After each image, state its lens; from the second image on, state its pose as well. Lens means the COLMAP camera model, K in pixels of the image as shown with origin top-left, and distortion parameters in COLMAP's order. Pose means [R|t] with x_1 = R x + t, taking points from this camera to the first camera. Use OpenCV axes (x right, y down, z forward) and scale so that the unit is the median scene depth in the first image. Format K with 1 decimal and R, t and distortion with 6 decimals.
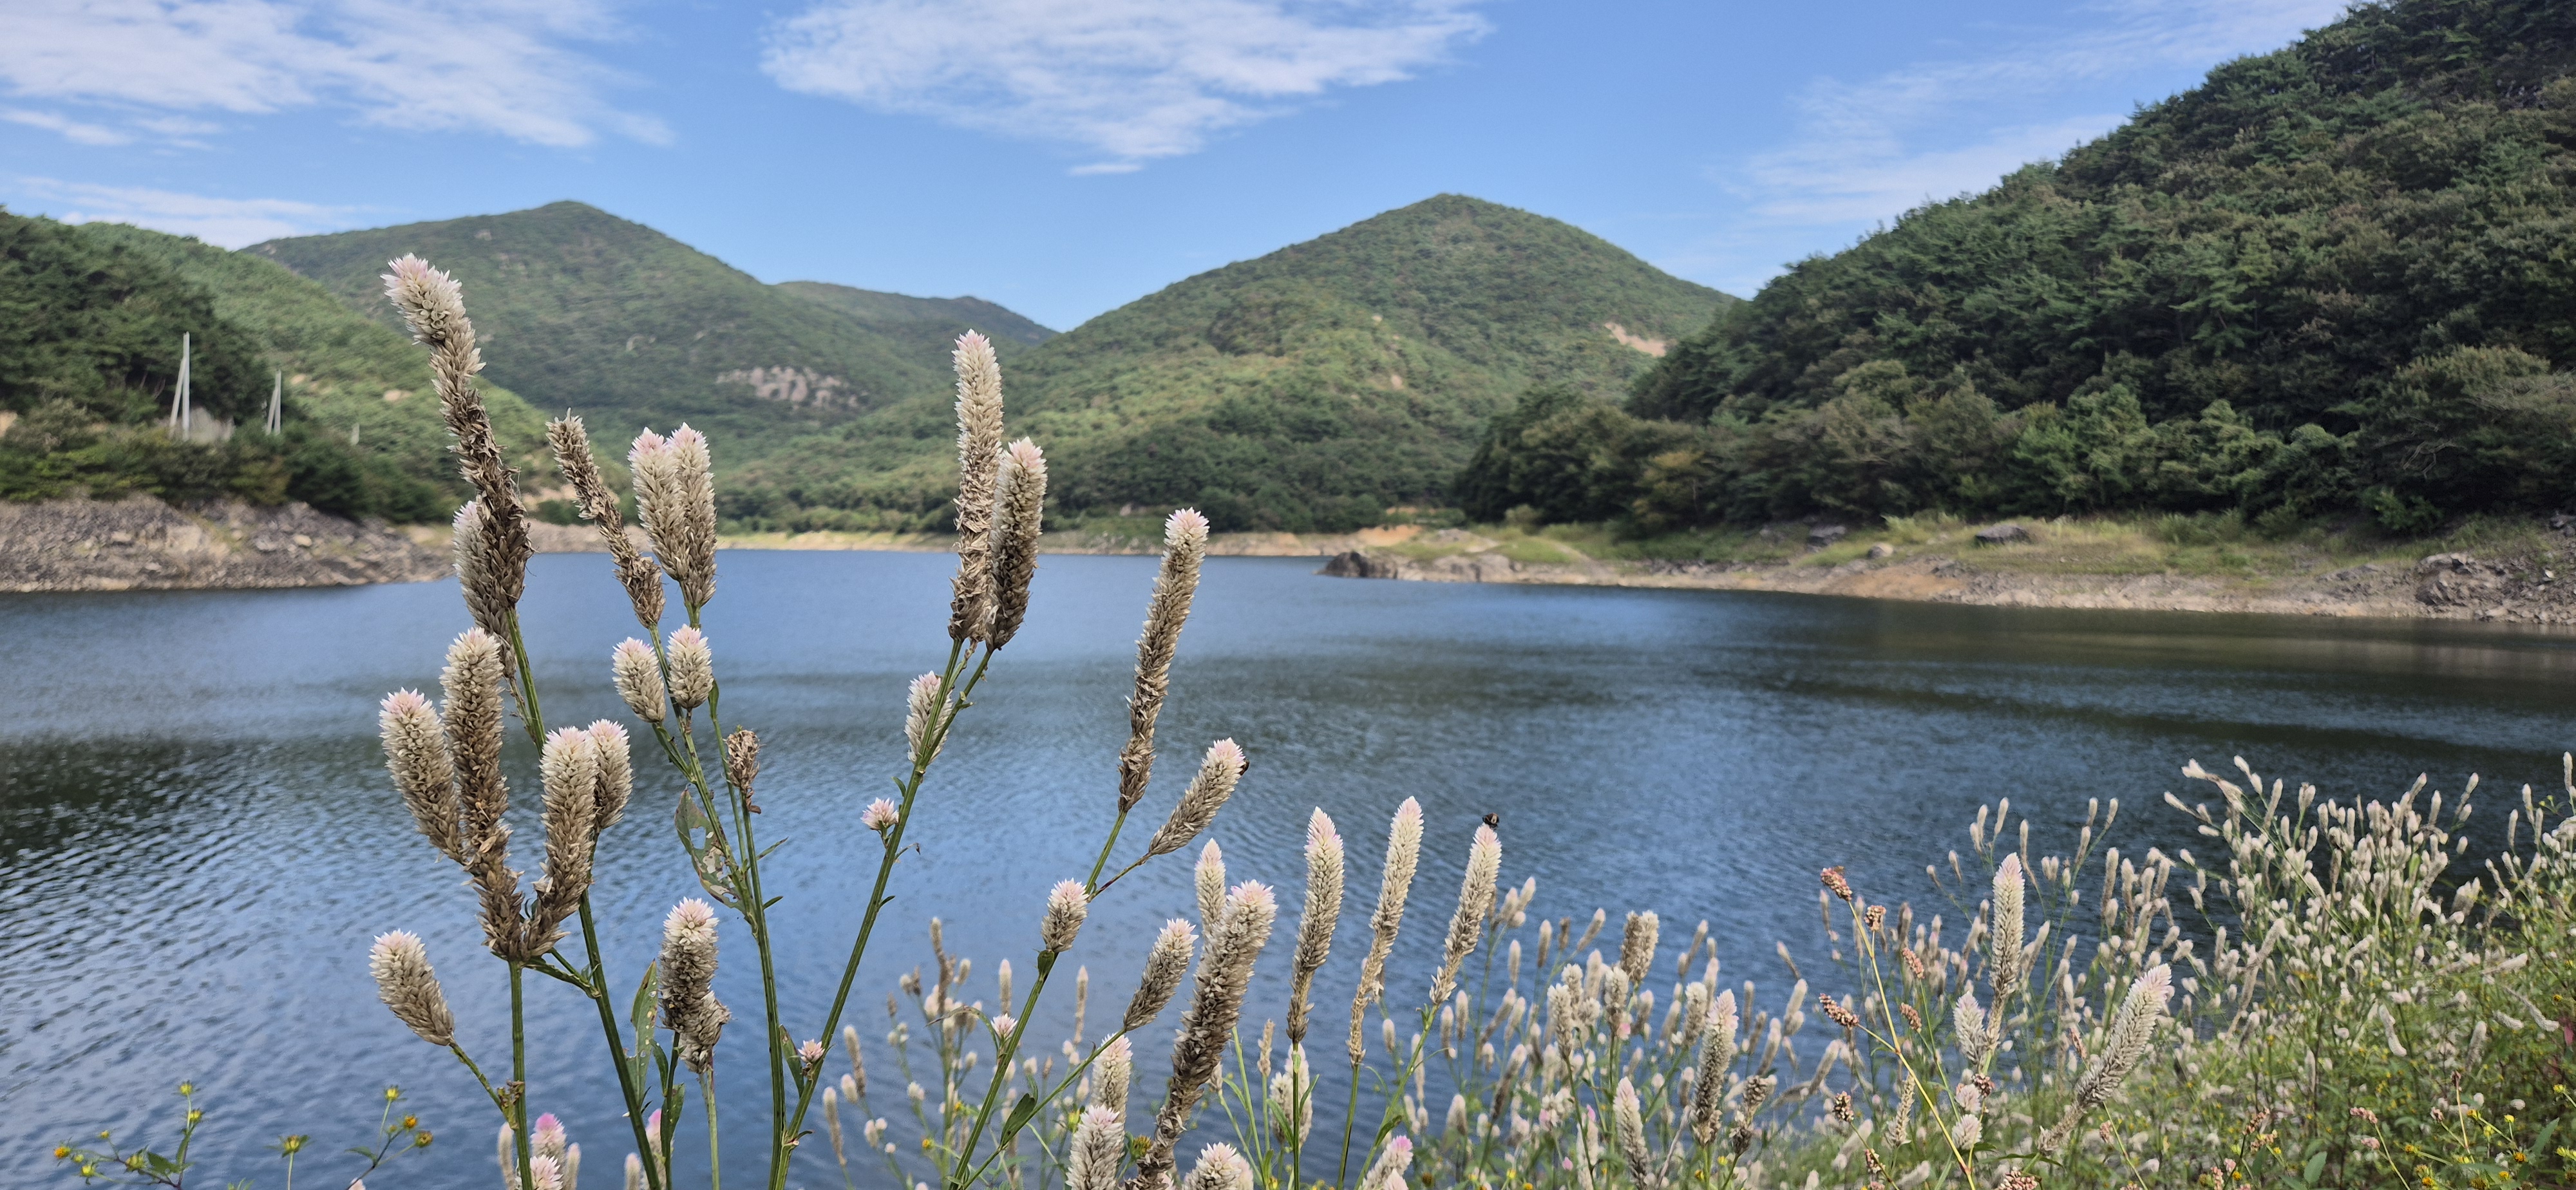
lens RADIAL K [[1726.7, 0, 1295.1], [0, 1726.7, 603.6], [0, 0, 1]] dist [0.058573, -0.061469]
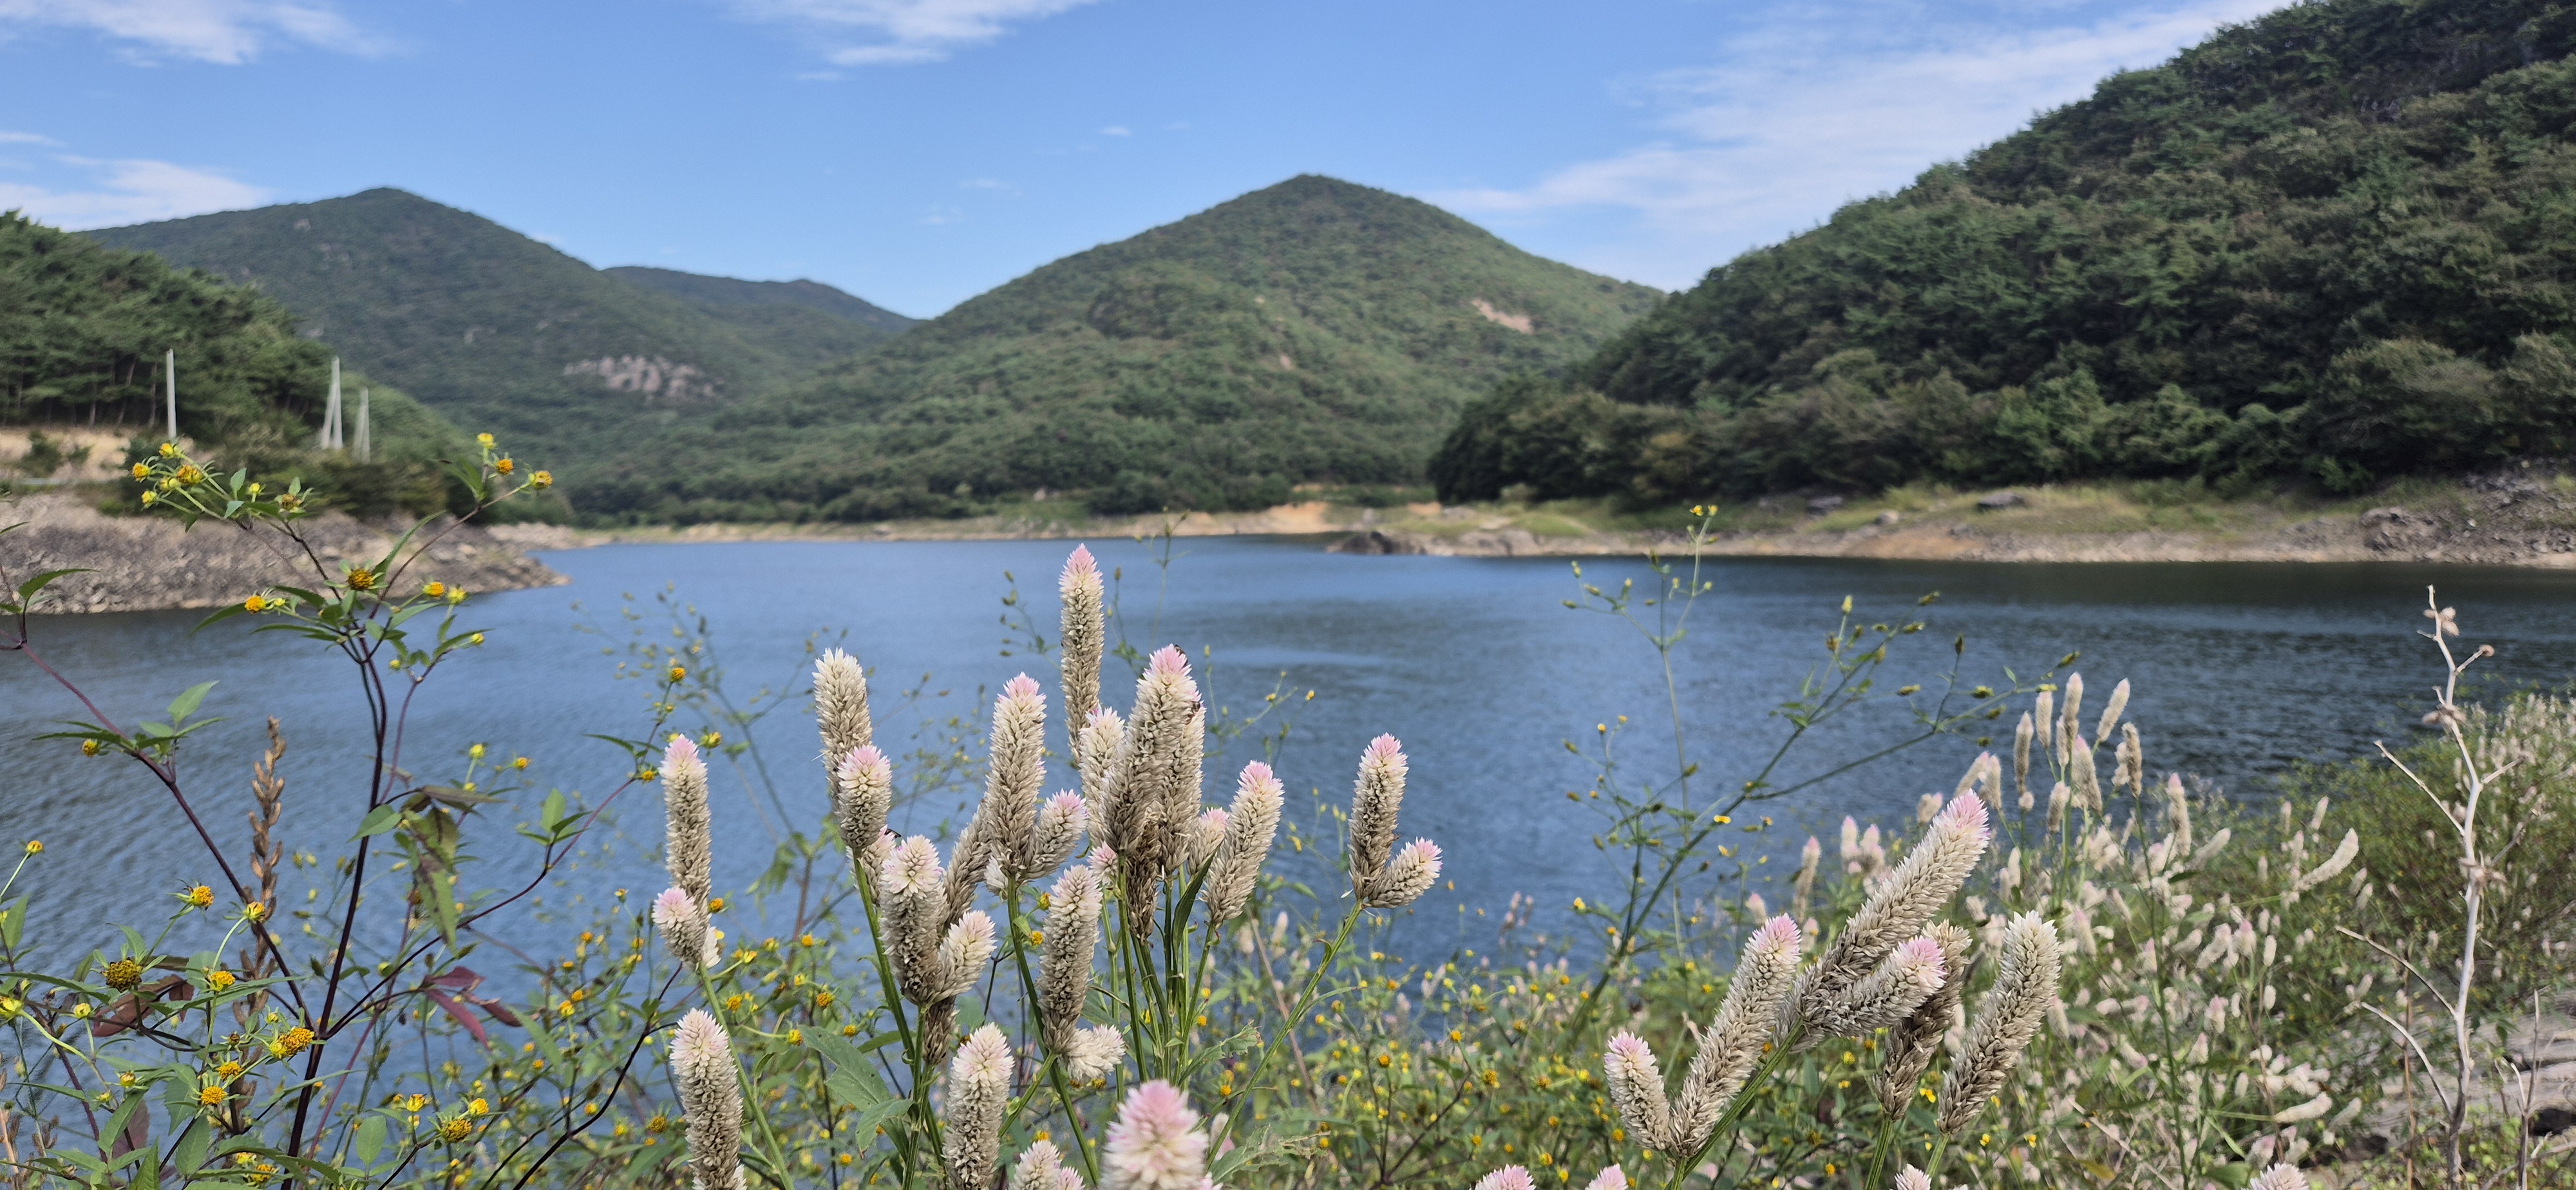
lens RADIAL K [[1726.7, 0, 1292.7], [0, 1726.7, 603.8], [0, 0, 1]] dist [0.058573, -0.061469]
pose [[0.995154, -0.033413, 0.092474, -0.135496], [0.032070, 0.999358, 0.015972, -0.003133], [-0.092948, -0.012929, 0.995587, -0.099125]]
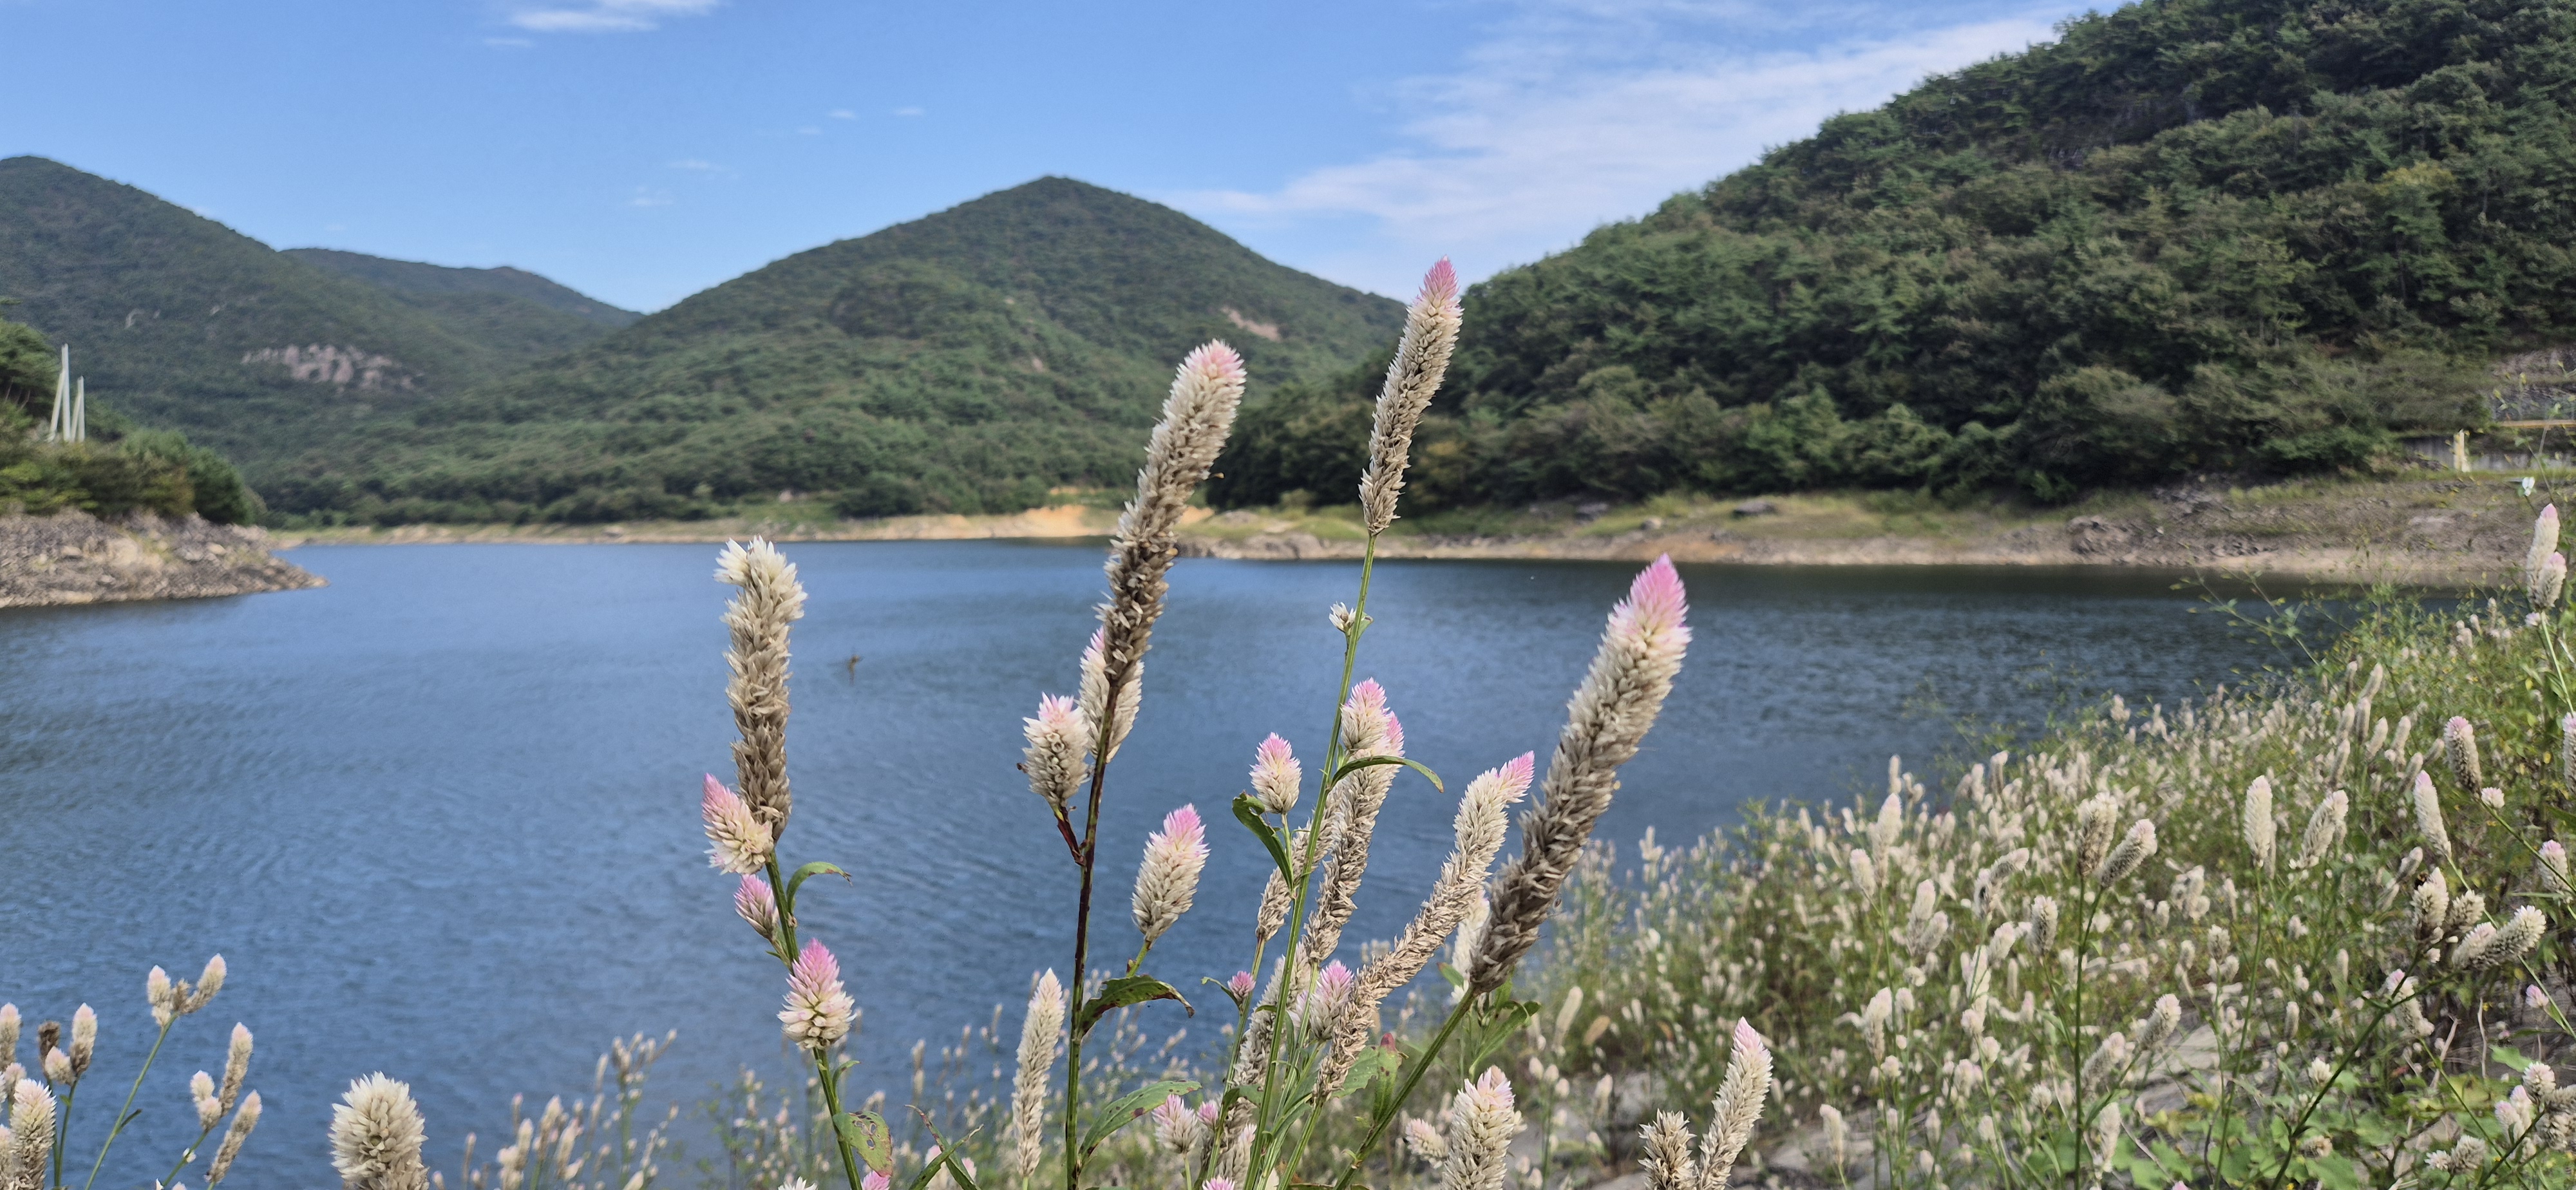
lens RADIAL K [[1726.7, 0, 1289.2], [0, 1726.7, 605.4], [0, 0, 1]] dist [0.058573, -0.061469]
pose [[0.970150, -0.035553, 0.239883, -0.174178], [0.031902, 0.999309, 0.019089, -0.002679], [-0.240396, -0.010866, 0.970614, -0.119399]]
